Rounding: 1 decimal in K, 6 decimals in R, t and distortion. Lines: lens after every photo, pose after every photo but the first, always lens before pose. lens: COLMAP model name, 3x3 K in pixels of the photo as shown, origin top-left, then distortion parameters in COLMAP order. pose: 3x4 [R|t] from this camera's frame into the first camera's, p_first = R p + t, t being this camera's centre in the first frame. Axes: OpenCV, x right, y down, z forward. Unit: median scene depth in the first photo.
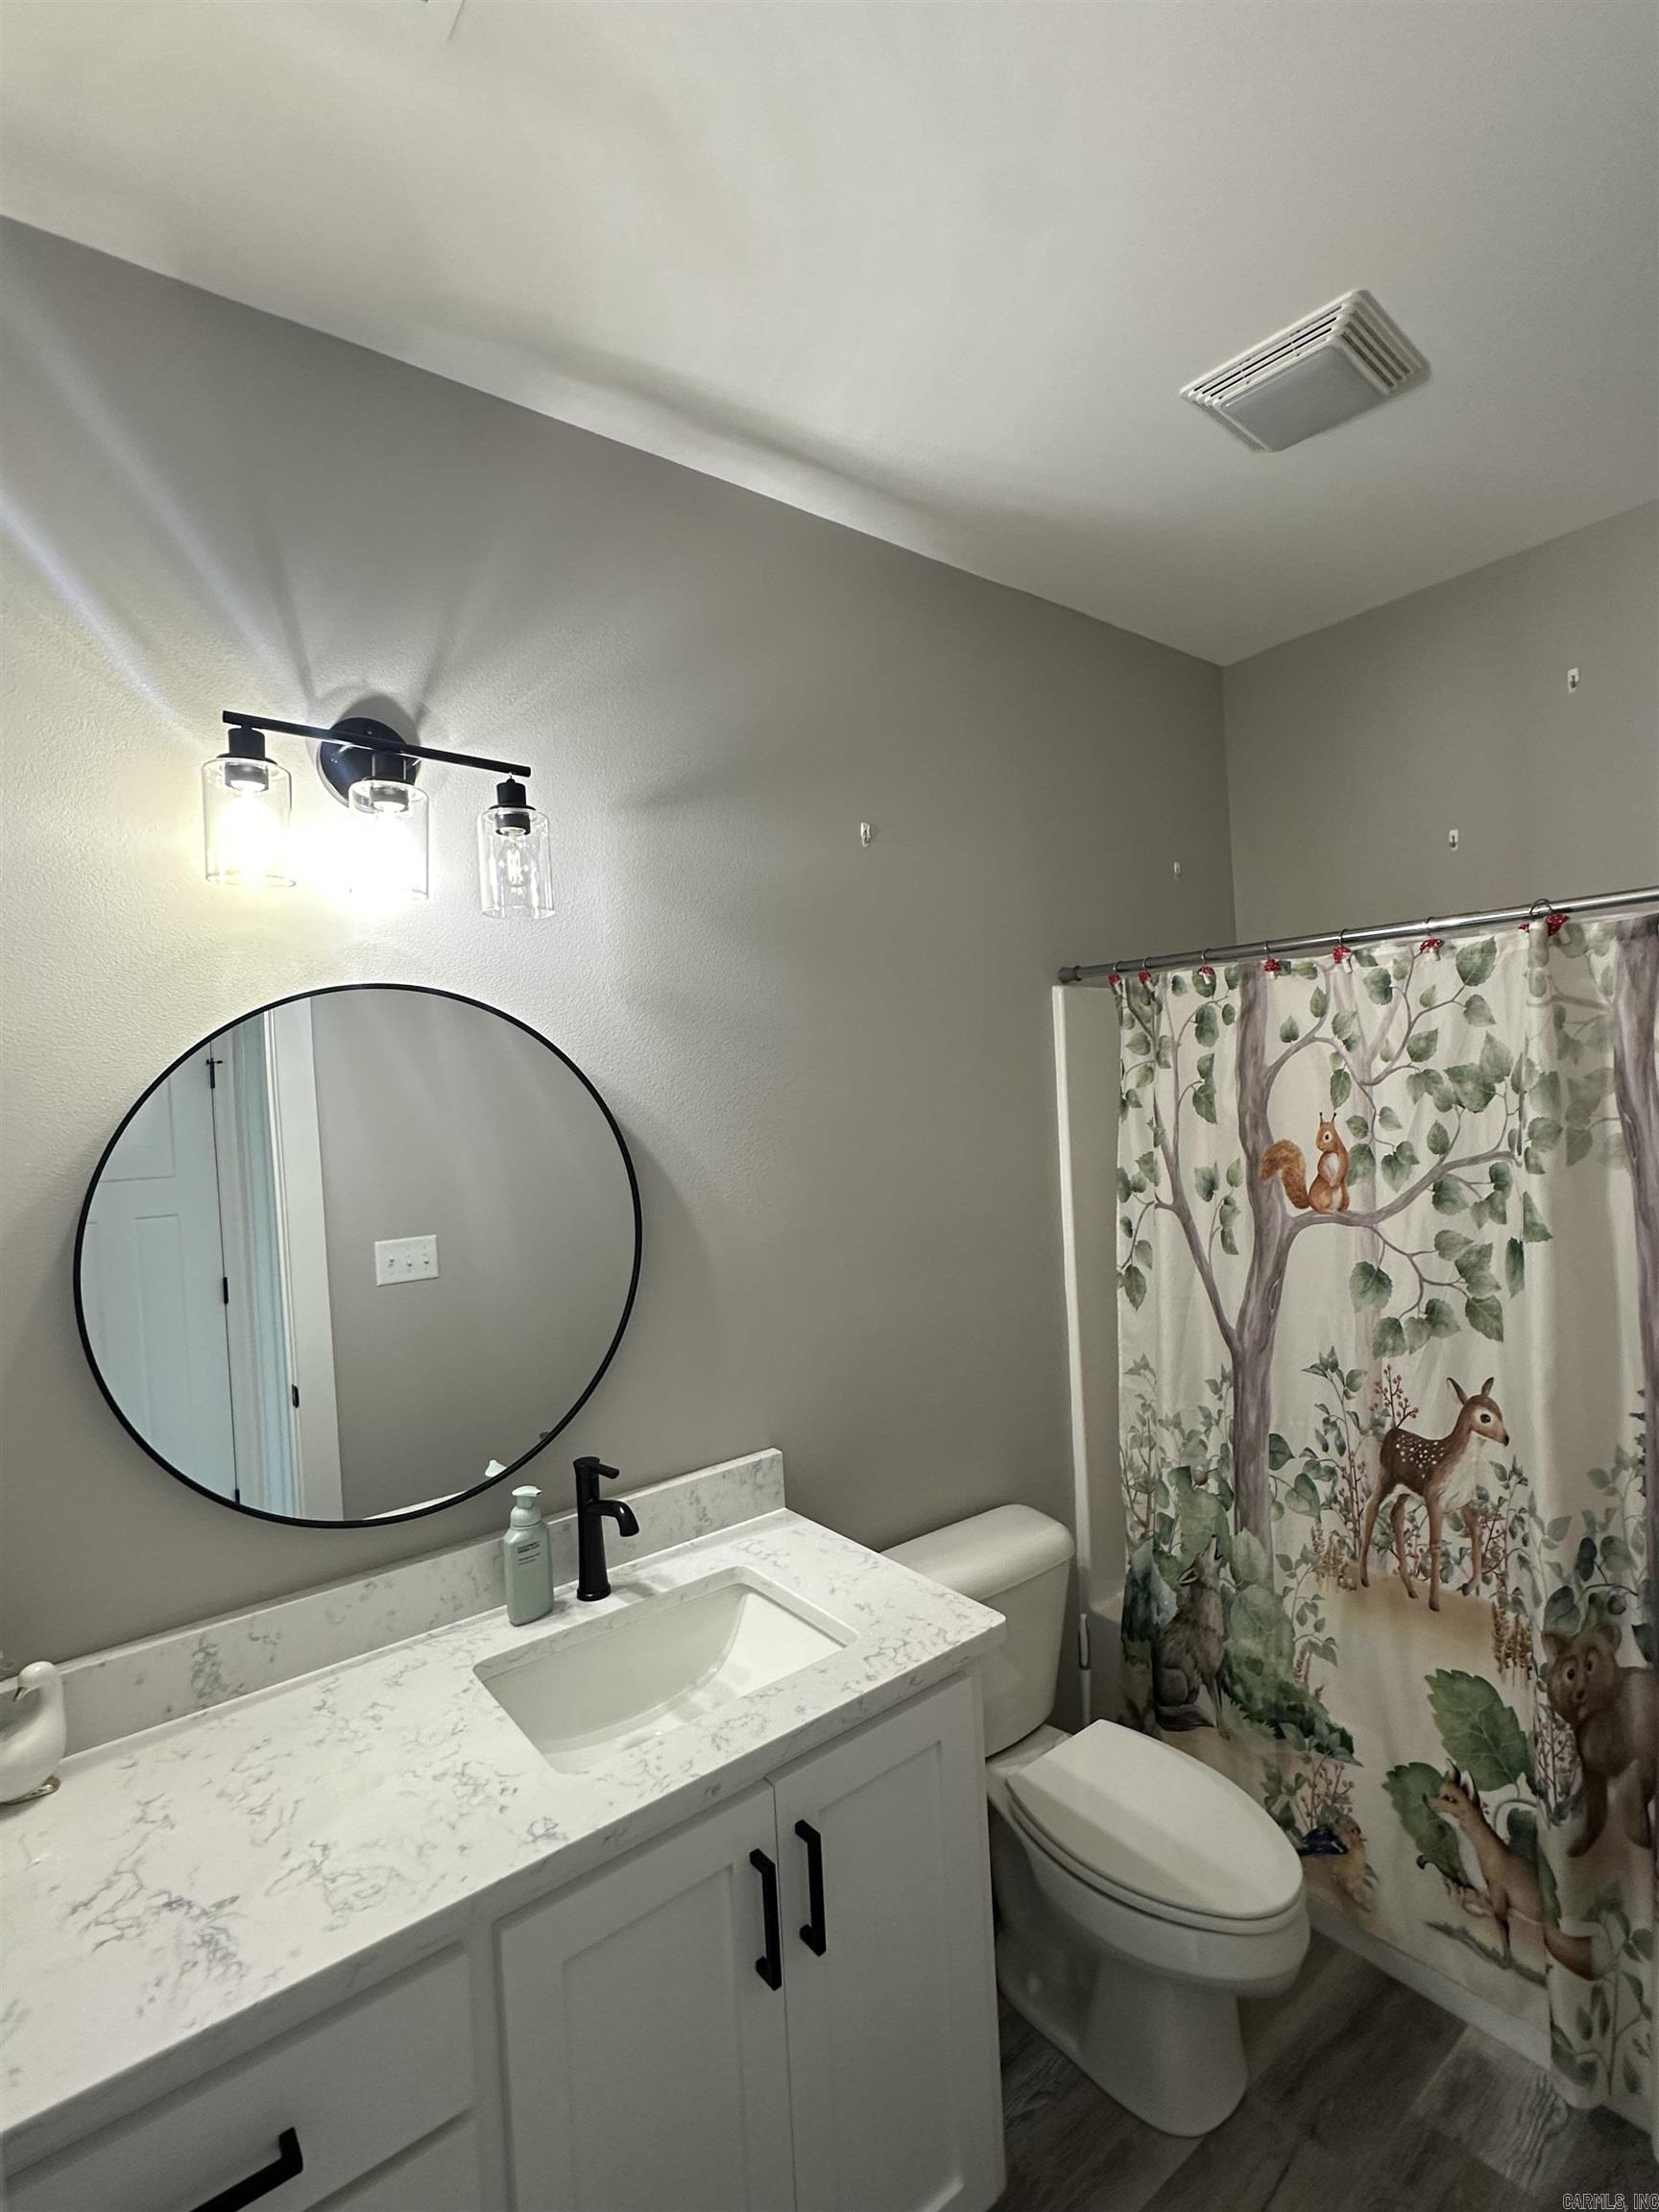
lens RADIAL K [[1037.1, 0, 829.5], [0, 1037.1, 1106.0], [0, 0, 1]] dist [-0.005460, -0.001044]
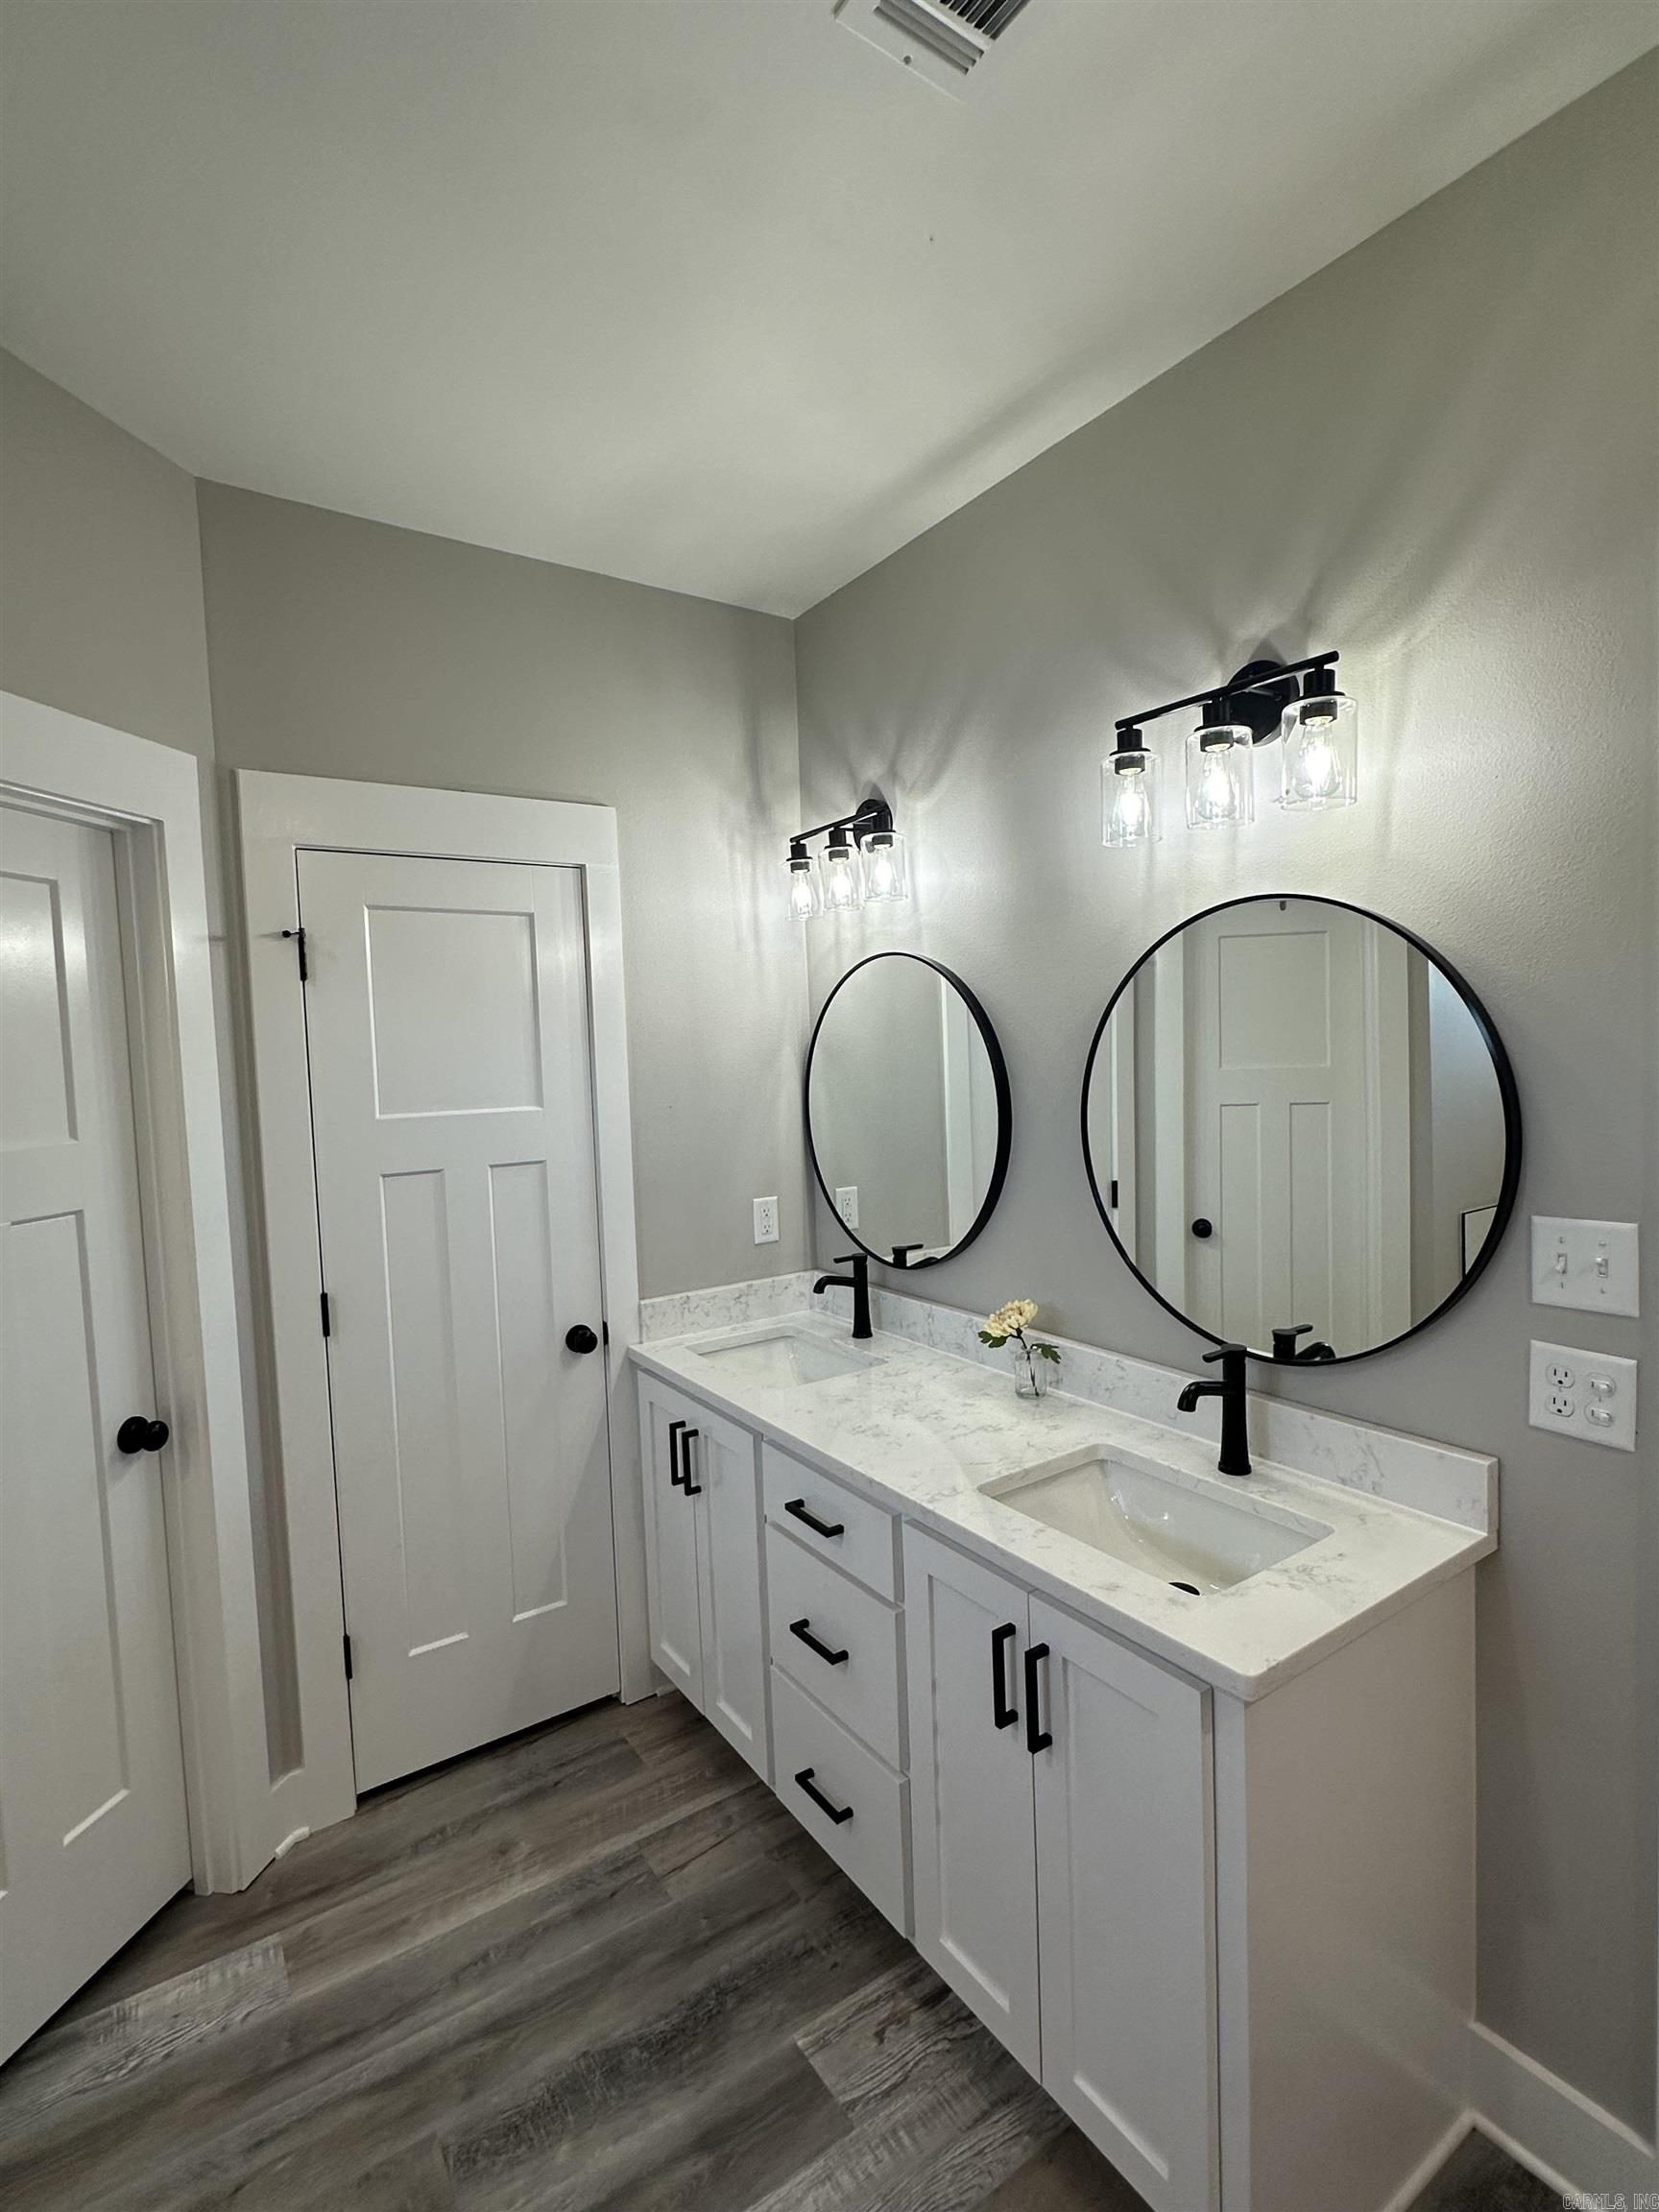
lens RADIAL K [[1037.1, 0, 829.5], [0, 1037.1, 1106.0], [0, 0, 1]] dist [-0.005460, -0.001044]
pose [[-0.064207, 0.115072, -0.991280, 0.866666], [0.041677, 0.992772, 0.112546, -0.043057], [0.997066, -0.034087, -0.068538, 0.692484]]
